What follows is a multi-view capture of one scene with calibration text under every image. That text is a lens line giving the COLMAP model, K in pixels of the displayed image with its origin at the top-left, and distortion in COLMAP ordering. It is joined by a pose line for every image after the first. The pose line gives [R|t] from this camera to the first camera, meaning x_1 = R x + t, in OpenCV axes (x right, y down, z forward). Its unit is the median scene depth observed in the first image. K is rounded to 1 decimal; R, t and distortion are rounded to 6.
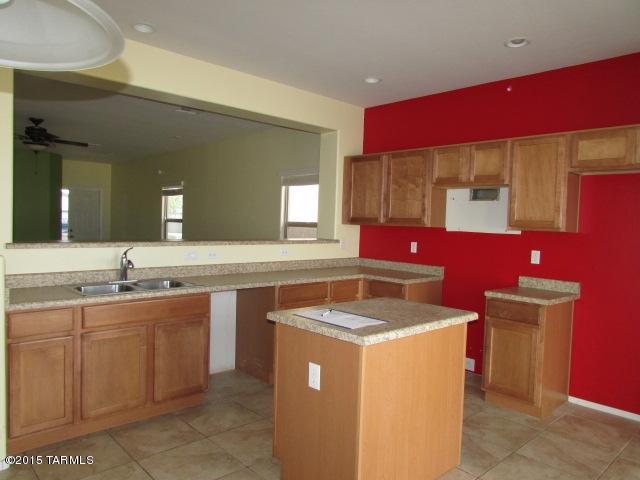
lens RADIAL K [[454.7, 0, 320.0], [0, 454.7, 240.0], [0, 0, 1]] dist [-0.010827, -0.003924]
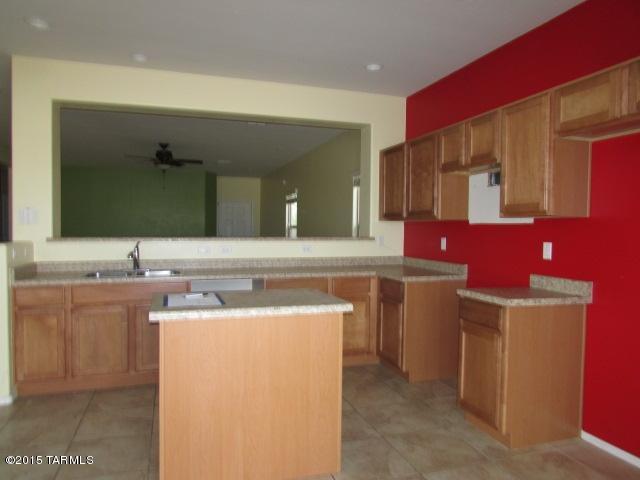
lens RADIAL K [[456.1, 0, 320.0], [0, 456.1, 240.0], [0, 0, 1]] dist [-0.003050, -0.000548]
pose [[0.908966, -0.013040, -0.416666, 0.445601], [0.003330, 0.999706, -0.024024, 0.036951], [0.416857, 0.020449, 0.908742, 0.101238]]
